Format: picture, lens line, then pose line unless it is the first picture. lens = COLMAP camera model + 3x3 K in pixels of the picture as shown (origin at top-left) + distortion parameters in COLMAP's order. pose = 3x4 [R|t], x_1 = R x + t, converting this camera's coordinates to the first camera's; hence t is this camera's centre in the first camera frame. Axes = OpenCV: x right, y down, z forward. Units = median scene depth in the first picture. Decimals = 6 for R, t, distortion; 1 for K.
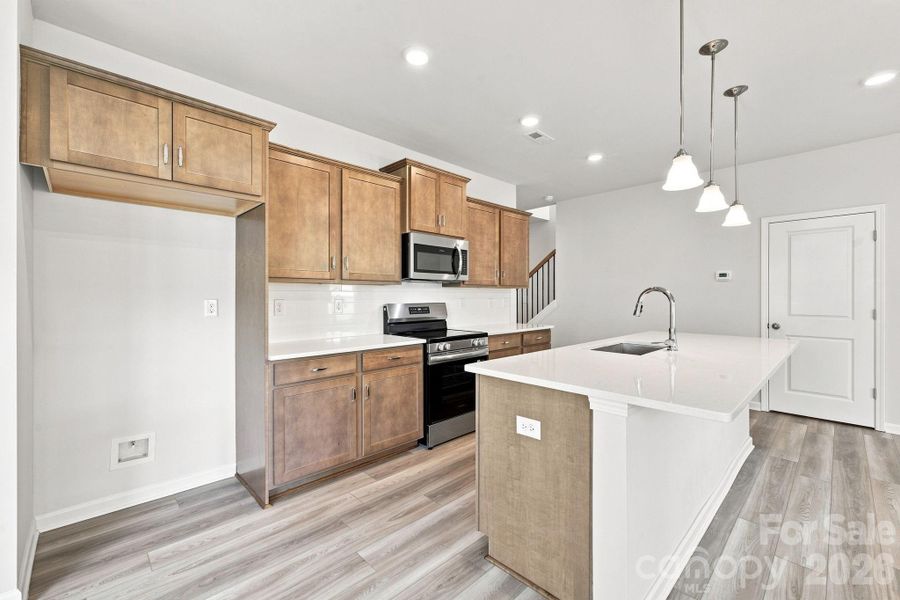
lens RADIAL K [[379.0, 0, 448.8], [0, 379.0, 295.6], [0, 0, 1]] dist [0.000322, -0.000086]
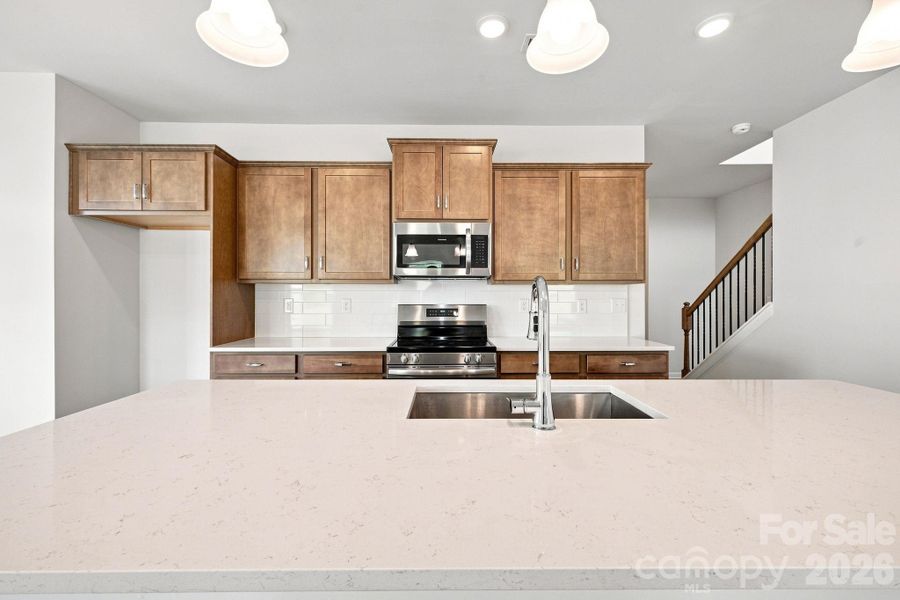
lens RADIAL K [[352.5, 0, 450.0], [0, 352.5, 300.0], [0, 0, 1]] dist [-0.006346, -0.000206]
pose [[0.723061, 0.008947, -0.690726, 0.580246], [0.000518, 0.999909, 0.013494, 0.000366], [0.690784, -0.010115, 0.722990, 0.531690]]
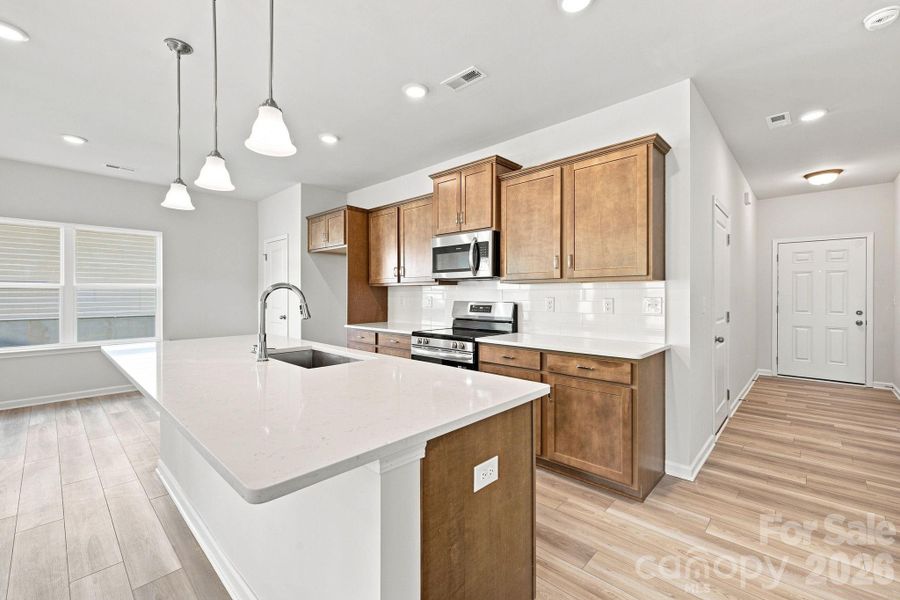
lens RADIAL K [[379.0, 0, 448.8], [0, 379.0, 295.6], [0, 0, 1]] dist [0.000322, -0.000086]
pose [[0.040146, 0.002657, -0.999190, 1.097969], [-0.000019, 0.999996, 0.002658, 0.002385], [0.999194, -0.000088, 0.040146, 1.059182]]
